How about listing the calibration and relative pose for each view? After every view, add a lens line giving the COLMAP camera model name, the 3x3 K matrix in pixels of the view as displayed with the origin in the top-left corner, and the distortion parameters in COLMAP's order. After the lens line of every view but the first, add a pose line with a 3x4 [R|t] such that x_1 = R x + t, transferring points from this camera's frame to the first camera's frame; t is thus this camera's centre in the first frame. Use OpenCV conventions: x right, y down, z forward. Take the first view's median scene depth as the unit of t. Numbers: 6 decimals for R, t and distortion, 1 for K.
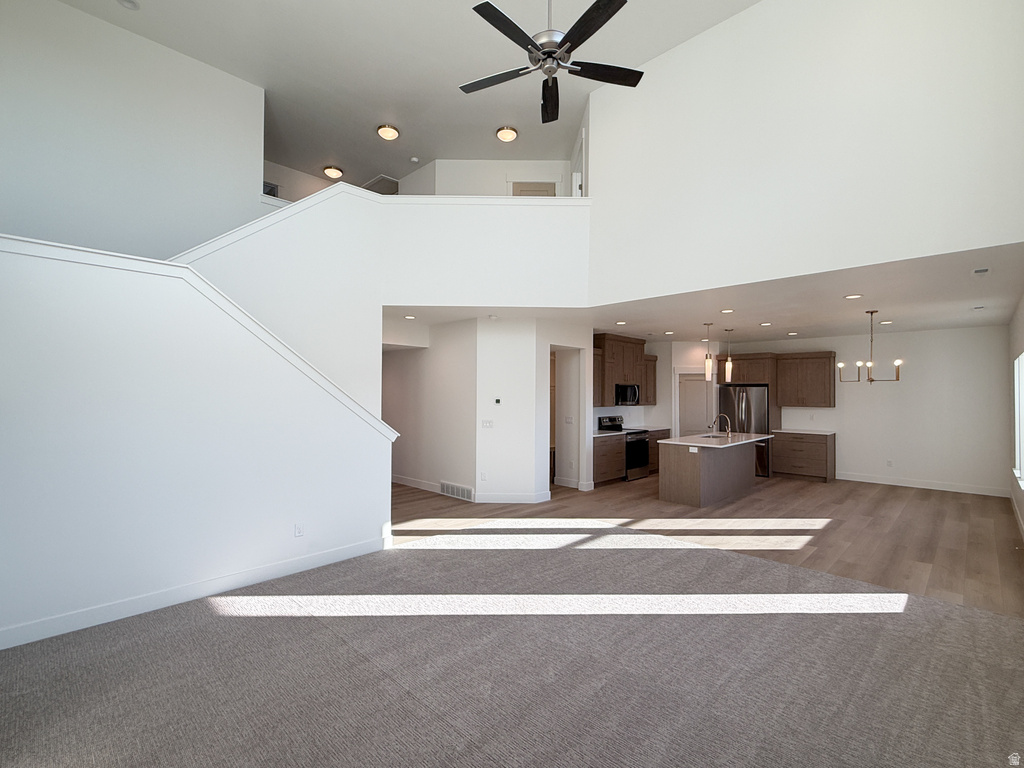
lens RADIAL K [[473.9, 0, 508.5], [0, 473.9, 385.2], [0, 0, 1]] dist [-0.003937, 0.000440]
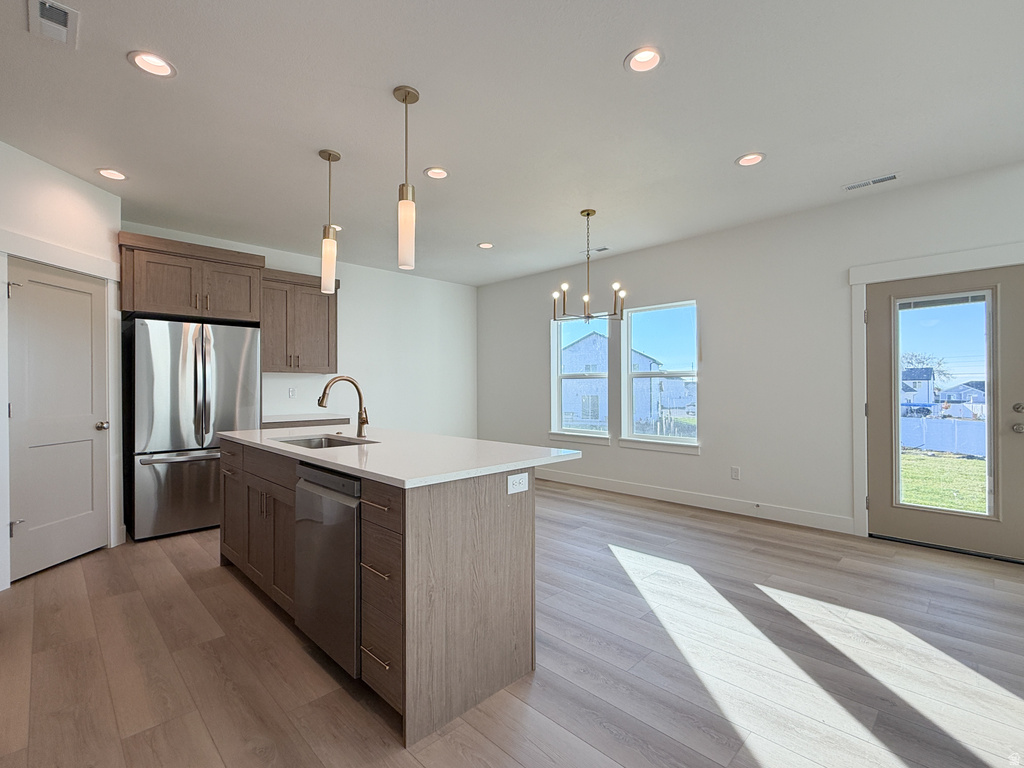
lens RADIAL K [[473.9, 0, 514.9], [0, 473.9, 385.9], [0, 0, 1]] dist [-0.003937, 0.000440]
pose [[0.008300, -0.001756, 0.999964, 0.079933], [-0.013762, 0.999904, 0.001870, 0.059120], [-0.999871, -0.013777, 0.008275, 0.773117]]
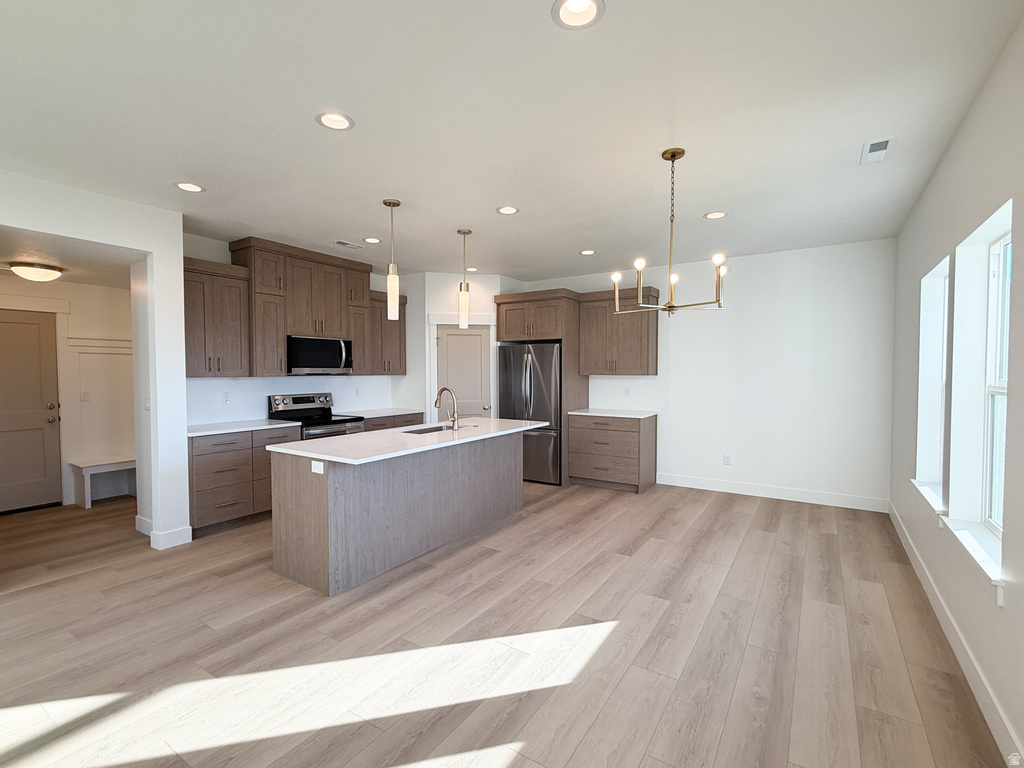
lens RADIAL K [[473.9, 0, 508.6], [0, 473.9, 385.0], [0, 0, 1]] dist [-0.003937, 0.000440]
pose [[0.979874, -0.010860, 0.199322, 0.369903], [0.001490, 0.998889, 0.047099, 0.029763], [-0.199612, -0.045854, 0.978802, 0.411912]]
